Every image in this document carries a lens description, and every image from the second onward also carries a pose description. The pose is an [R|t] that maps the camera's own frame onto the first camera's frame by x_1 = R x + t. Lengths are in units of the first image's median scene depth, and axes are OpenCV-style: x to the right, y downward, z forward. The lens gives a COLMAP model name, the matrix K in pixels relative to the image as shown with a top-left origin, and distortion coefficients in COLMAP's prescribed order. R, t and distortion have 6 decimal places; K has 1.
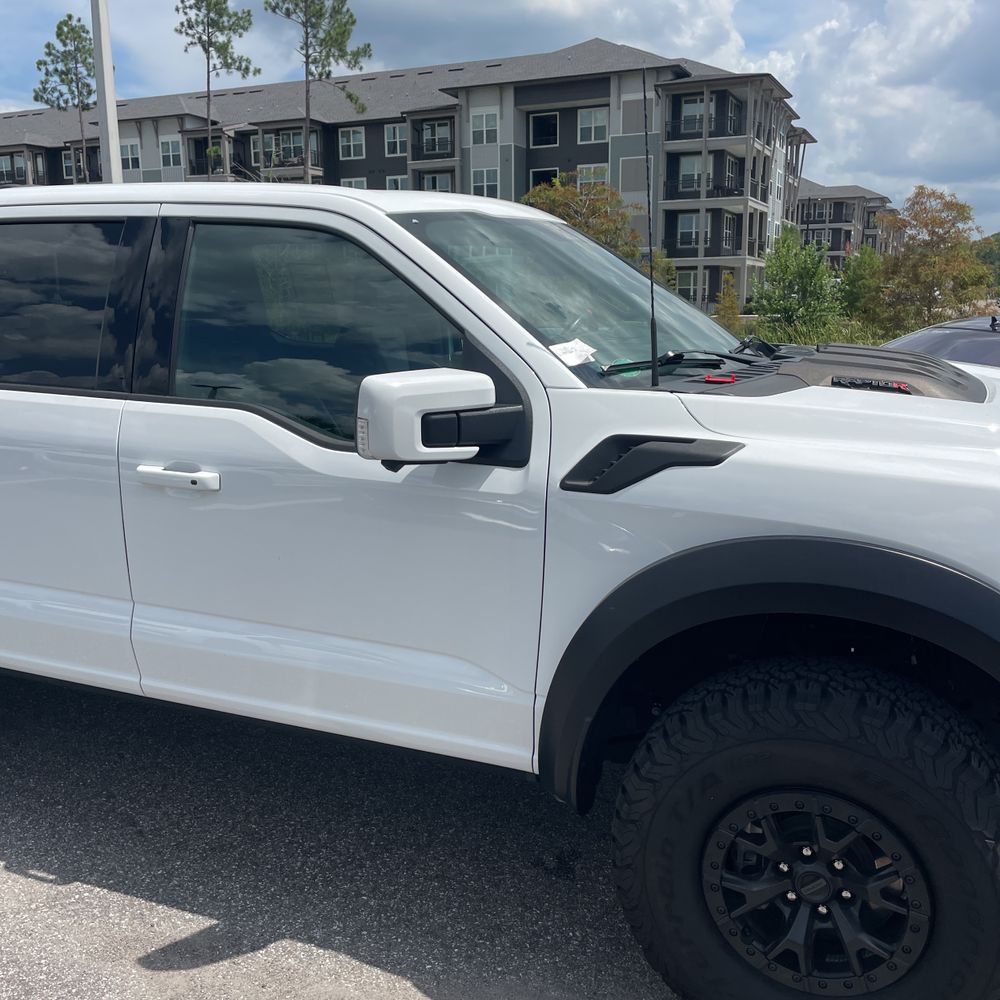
lens RADIAL K [[1011.5, 0, 487.8], [0, 1011.5, 493.7], [0, 0, 1]] dist [0.012092, 0.000000]
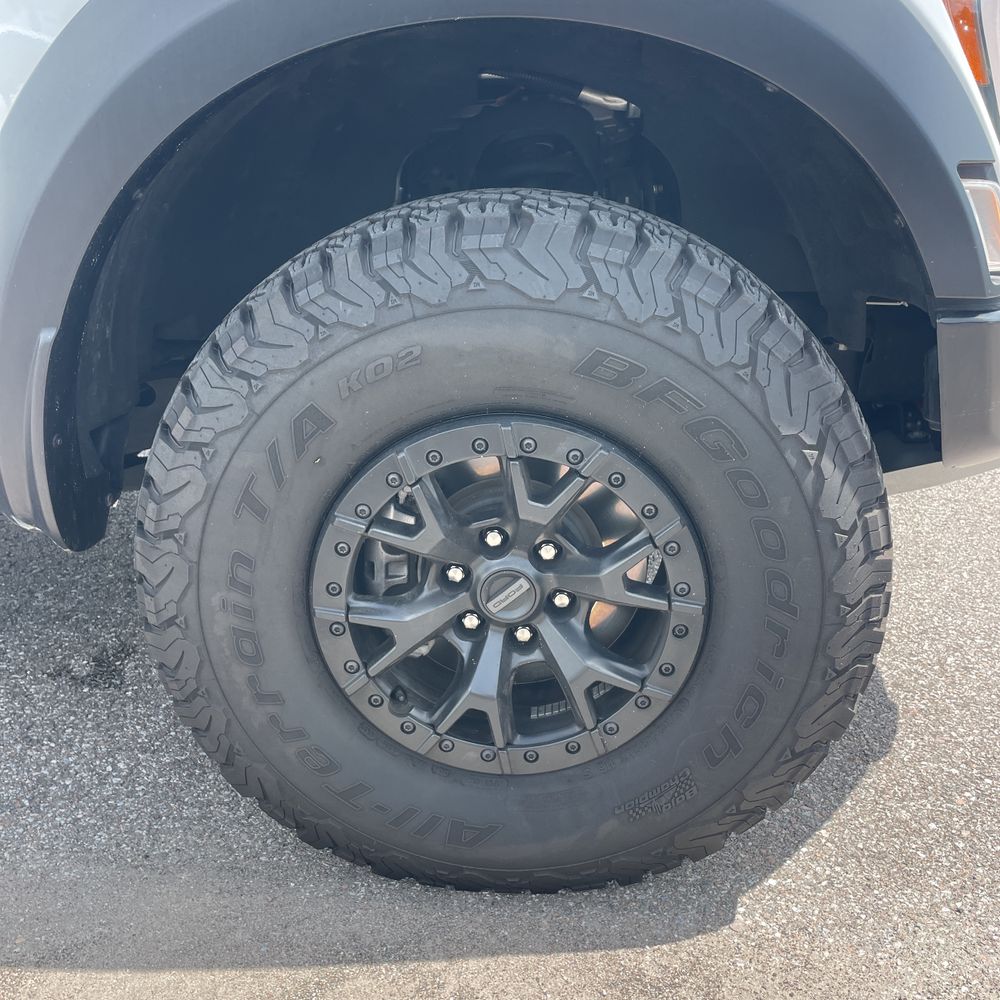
lens RADIAL K [[1011.5, 0, 503.5], [0, 1011.5, 506.0], [0, 0, 1]] dist [0.012092, 0.000000]
pose [[0.926080, -0.110695, 0.360725, 0.117529], [0.049191, 0.983260, 0.175444, 0.230995], [-0.374107, -0.144731, 0.916022, 0.476924]]
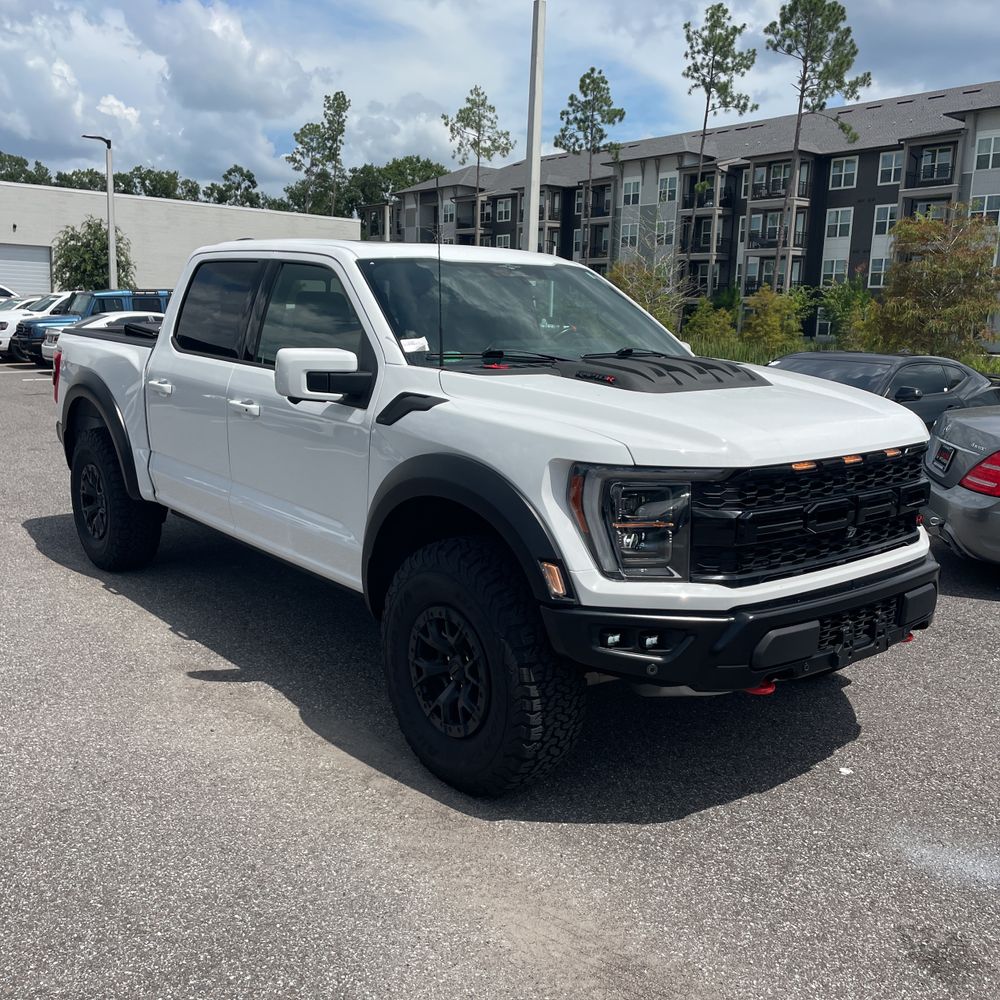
lens RADIAL K [[1011.5, 0, 495.6], [0, 1011.5, 494.1], [0, 0, 1]] dist [0.012092, 0.000000]
pose [[0.887687, 0.107766, -0.447660, 1.041752], [-0.119917, 0.992783, 0.001204, 0.091552], [0.444559, 0.052613, 0.894203, -0.432621]]
